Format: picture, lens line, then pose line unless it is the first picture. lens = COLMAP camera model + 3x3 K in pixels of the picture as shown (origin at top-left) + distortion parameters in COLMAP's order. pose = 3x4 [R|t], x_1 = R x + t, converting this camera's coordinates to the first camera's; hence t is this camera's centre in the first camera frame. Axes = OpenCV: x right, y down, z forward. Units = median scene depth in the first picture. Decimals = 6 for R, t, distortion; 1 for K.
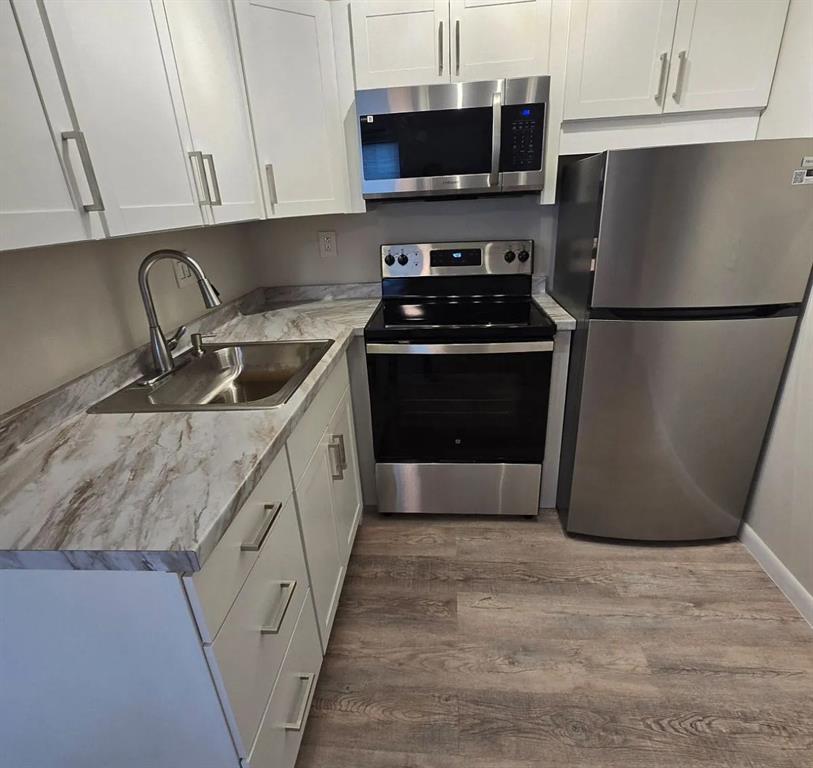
lens RADIAL K [[458.5, 0, 406.5], [0, 458.5, 384.0], [0, 0, 1]] dist [0.002726, 0.000410]
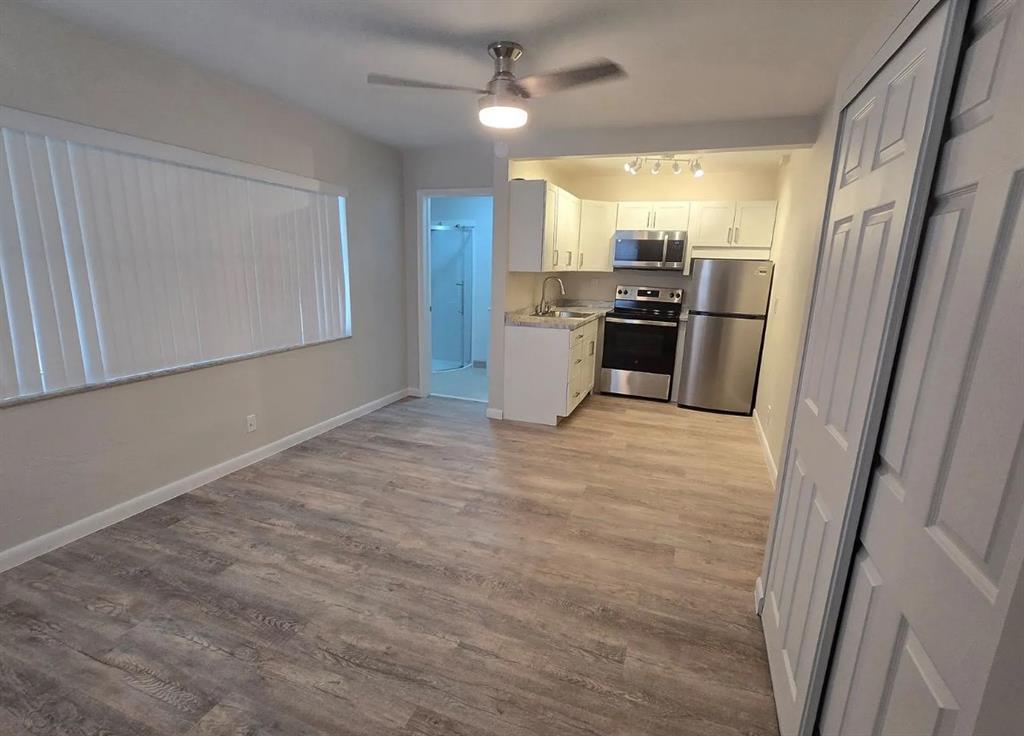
lens RADIAL K [[472.4, 0, 512.0], [0, 472.4, 368.0], [0, 0, 1]] dist [-0.000651, -0.000026]
pose [[0.956558, 0.138958, -0.256297, 0.136446], [-0.178570, 0.974159, -0.138300, 0.685134], [0.230457, 0.178059, 0.956653, -1.738595]]
